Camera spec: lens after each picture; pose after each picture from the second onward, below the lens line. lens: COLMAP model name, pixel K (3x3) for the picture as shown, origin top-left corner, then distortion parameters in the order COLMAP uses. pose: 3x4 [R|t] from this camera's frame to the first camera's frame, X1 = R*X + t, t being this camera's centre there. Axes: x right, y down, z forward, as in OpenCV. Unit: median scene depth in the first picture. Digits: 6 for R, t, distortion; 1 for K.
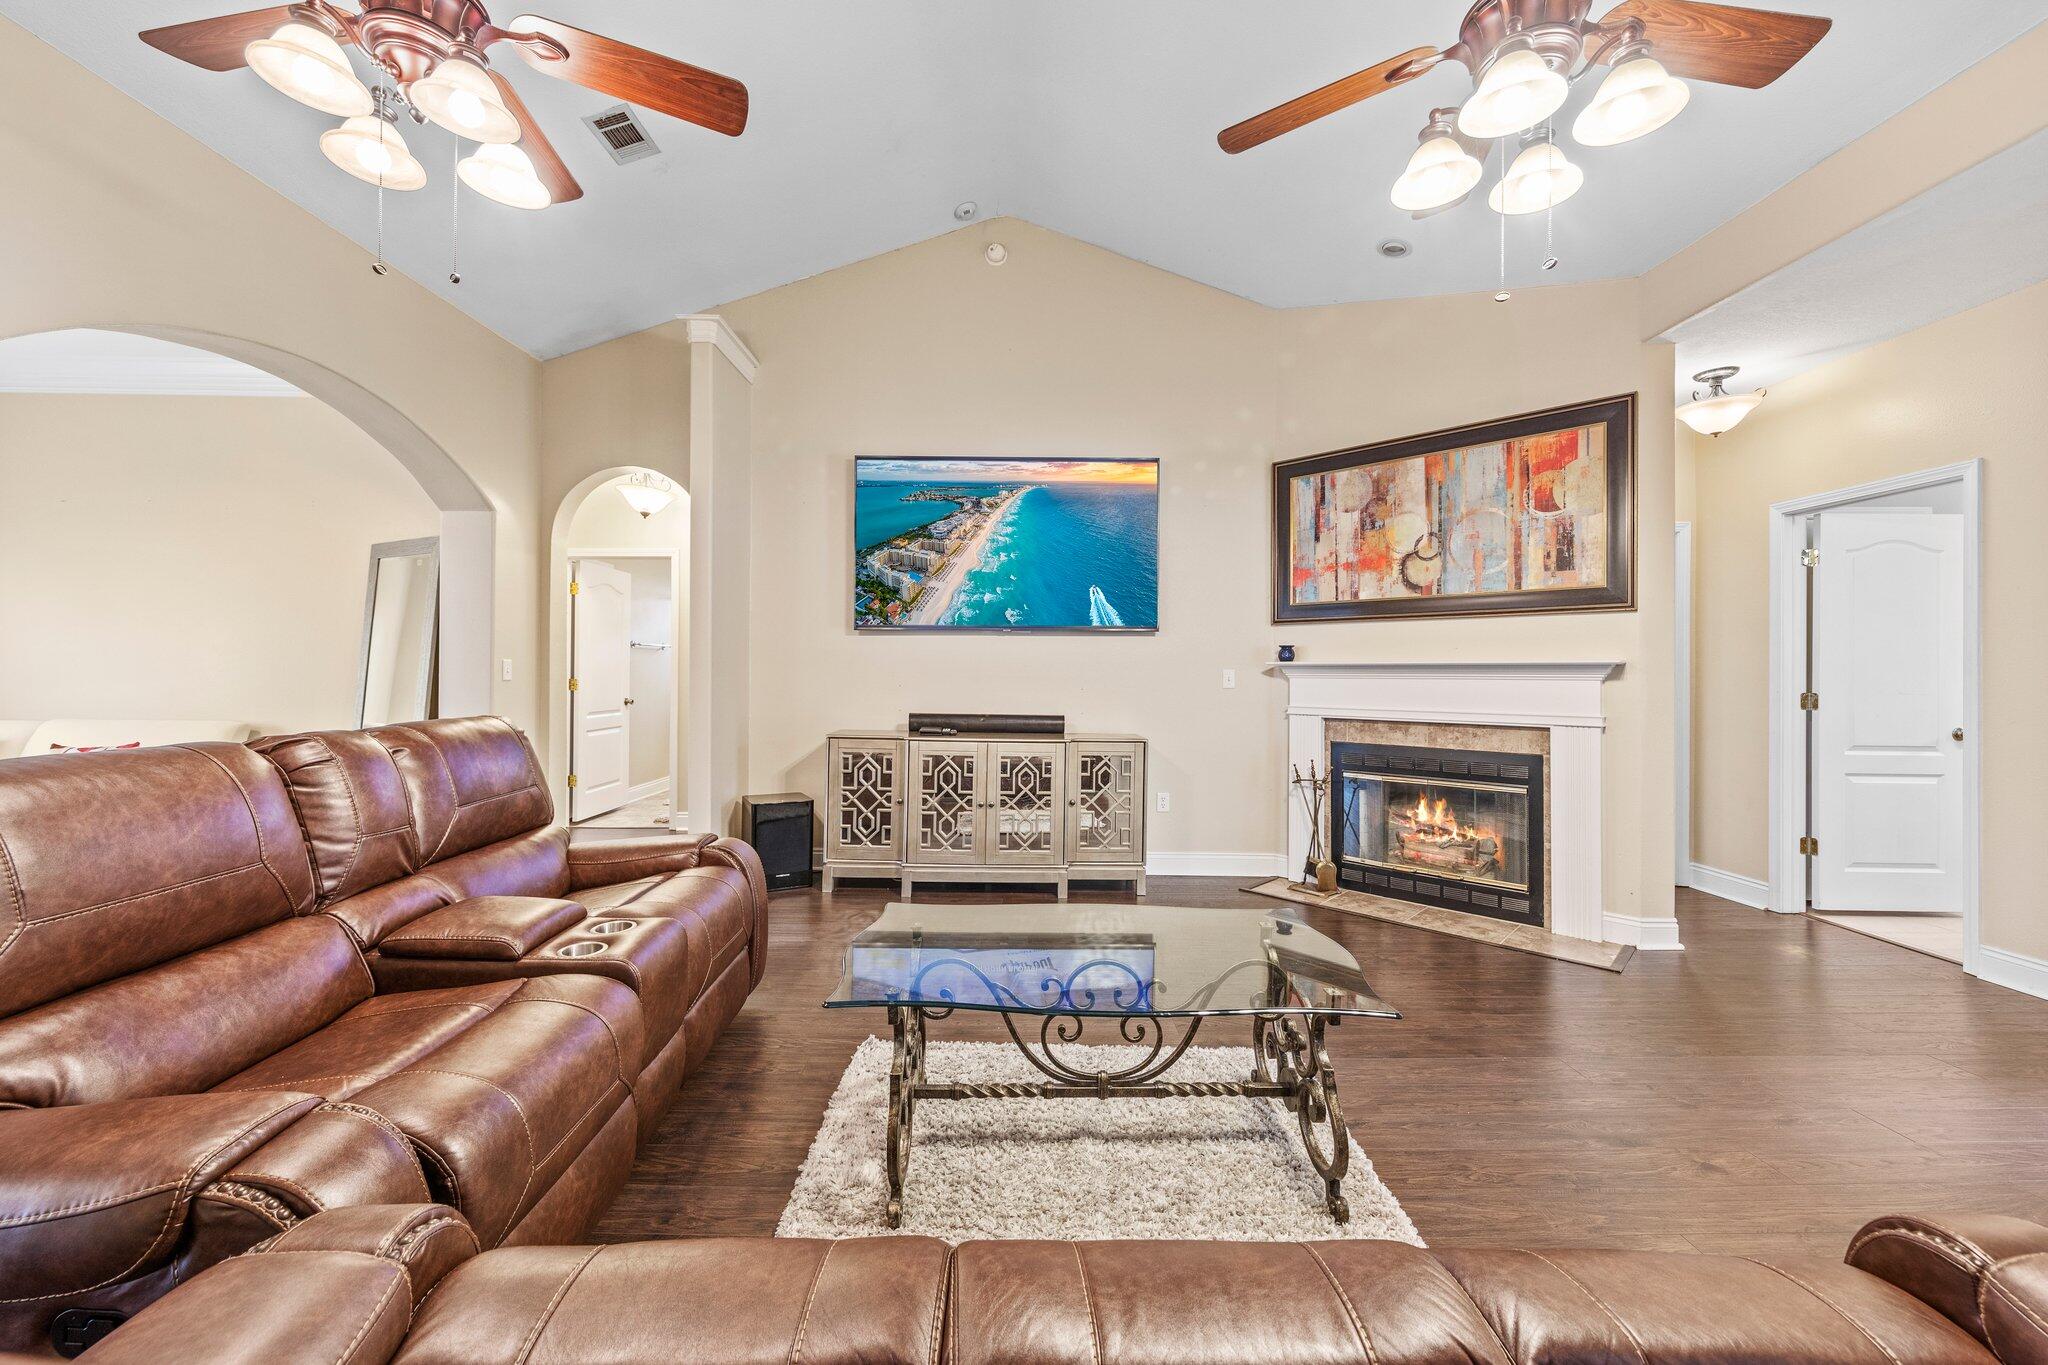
lens RADIAL K [[778.9, 0, 1020.4], [0, 778.9, 663.3], [0, 0, 1]] dist [0.002644, 0.000108]
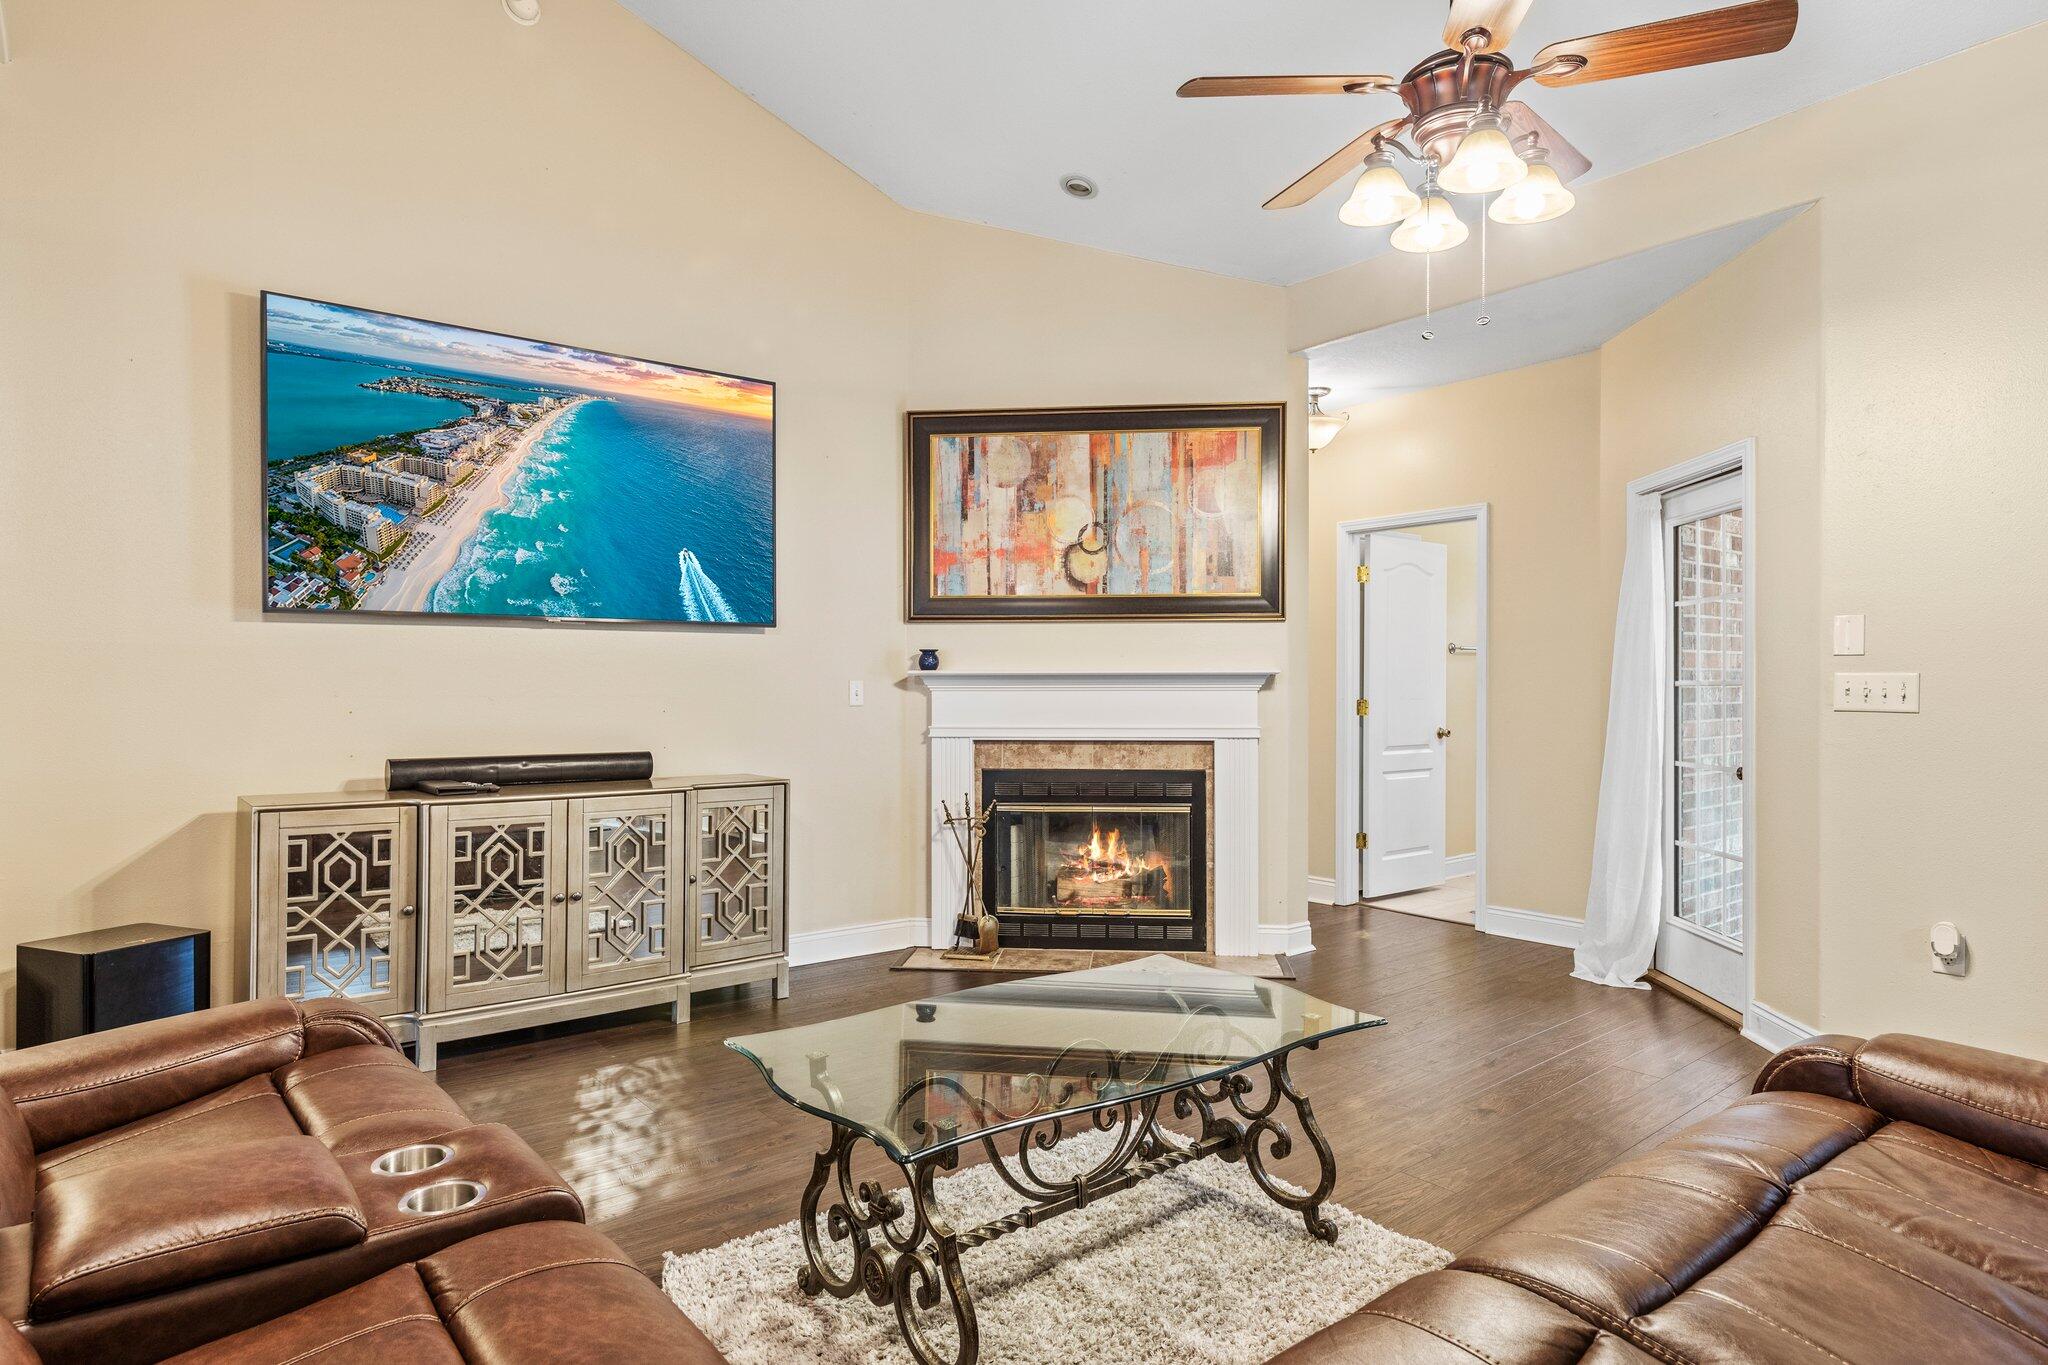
lens RADIAL K [[1149.1, 0, 1024.0], [0, 1149.1, 682.5], [0, 0, 1]] dist [0.005840, -0.001962]
pose [[0.781986, -0.006752, 0.623260, -0.330501], [-0.002326, 0.999903, 0.013751, -0.006315], [-0.623292, -0.012203, 0.781894, 0.043934]]
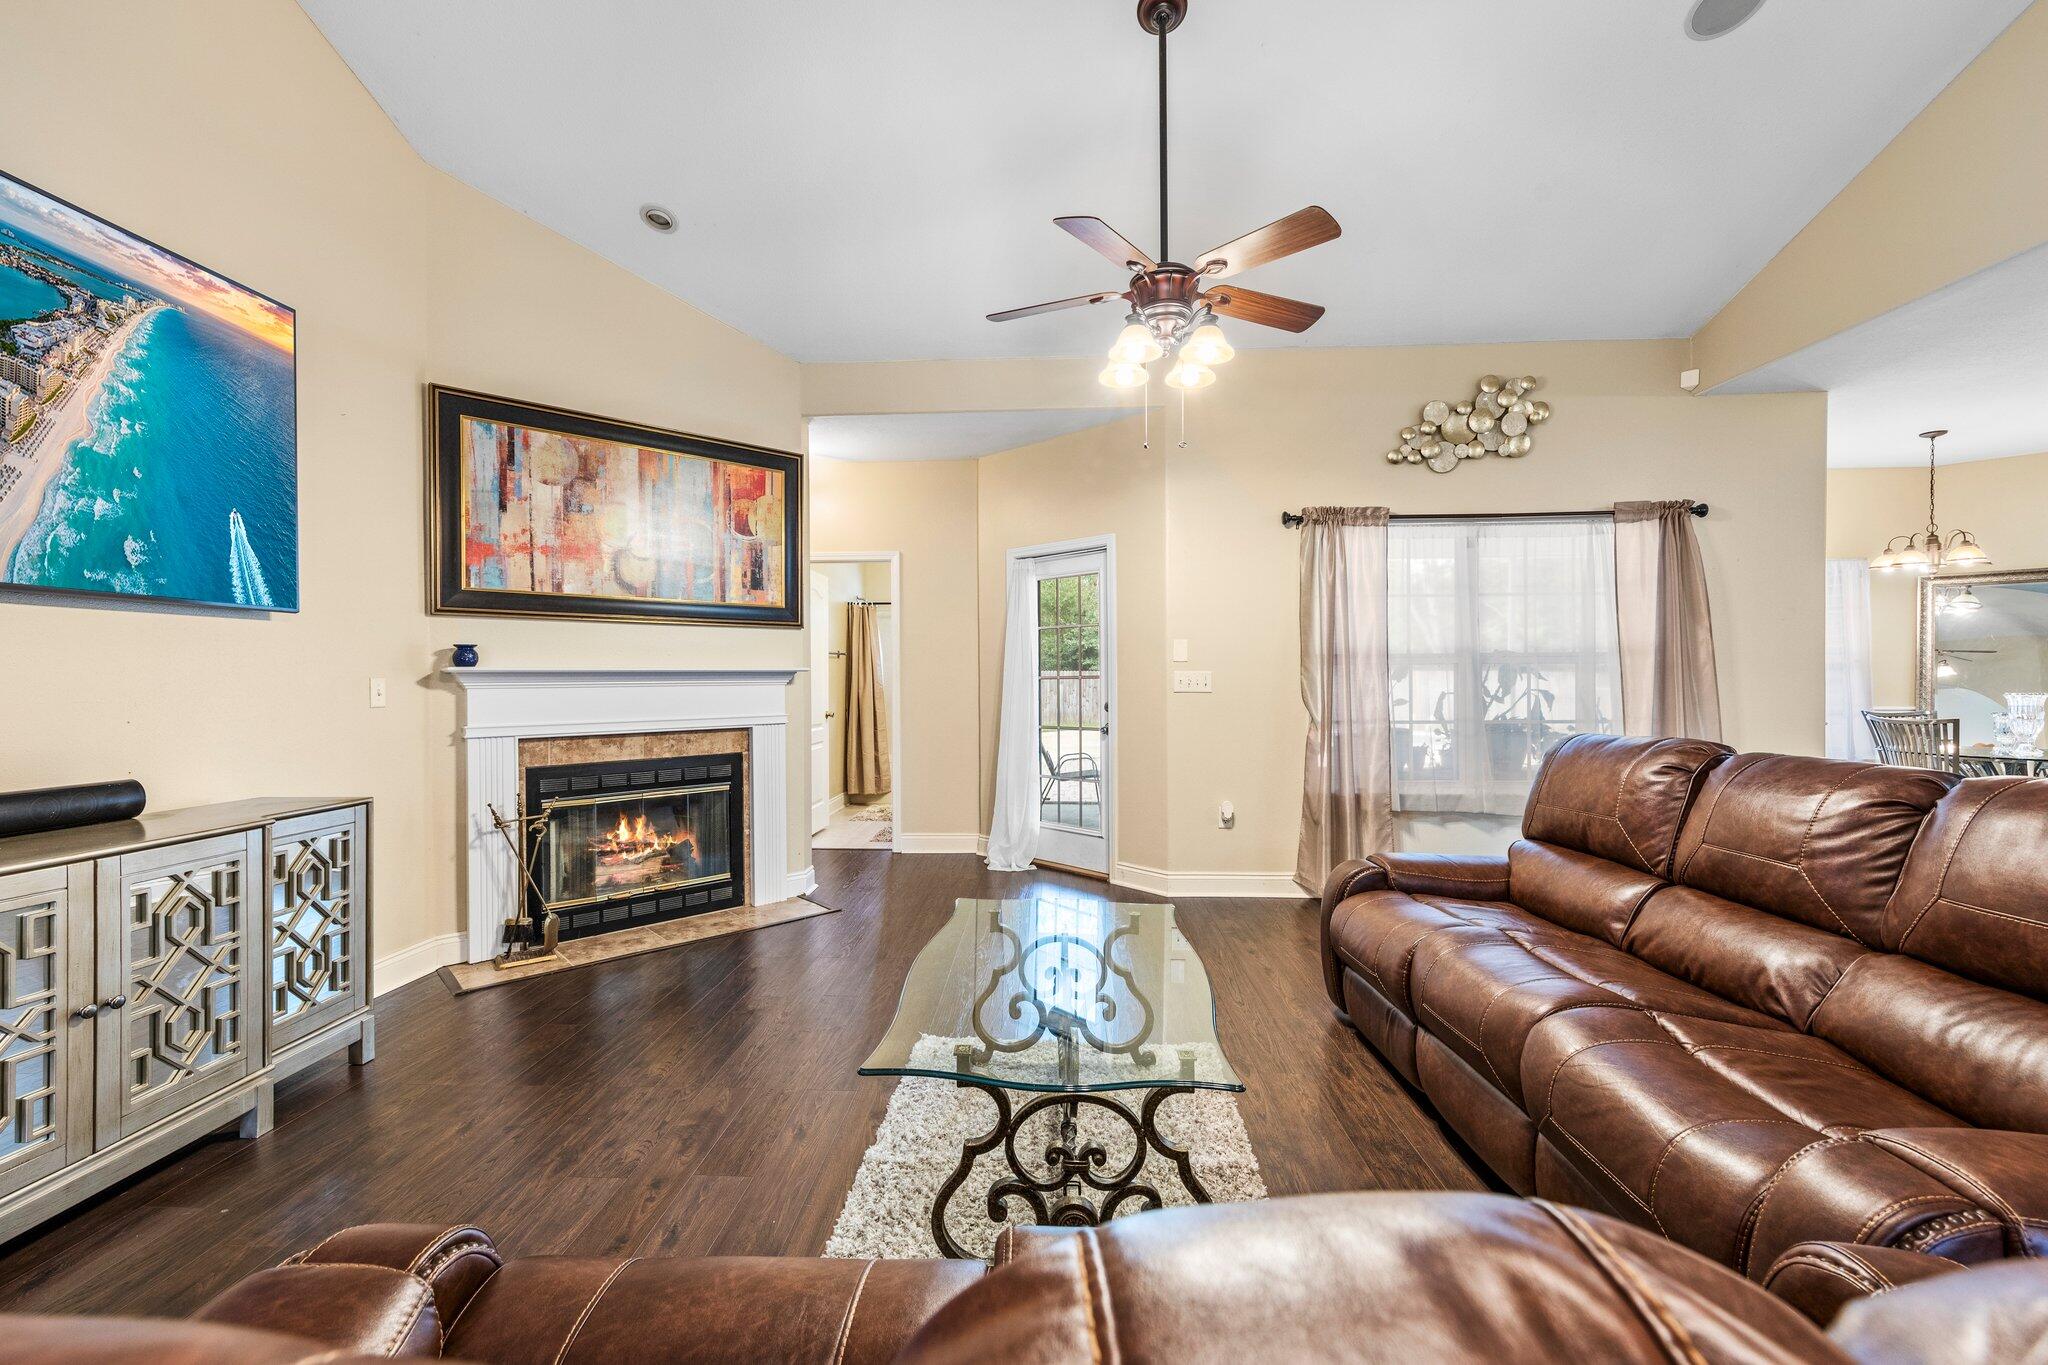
lens RADIAL K [[848.1, 0, 1031.9], [0, 848.1, 679.8], [0, 0, 1]] dist [0.002186, 0.000088]
pose [[0.044020, -0.011639, 0.998963, -0.471598], [-0.008537, 0.999891, 0.012026, -0.004378], [-0.998994, -0.009057, 0.043916, 0.475920]]
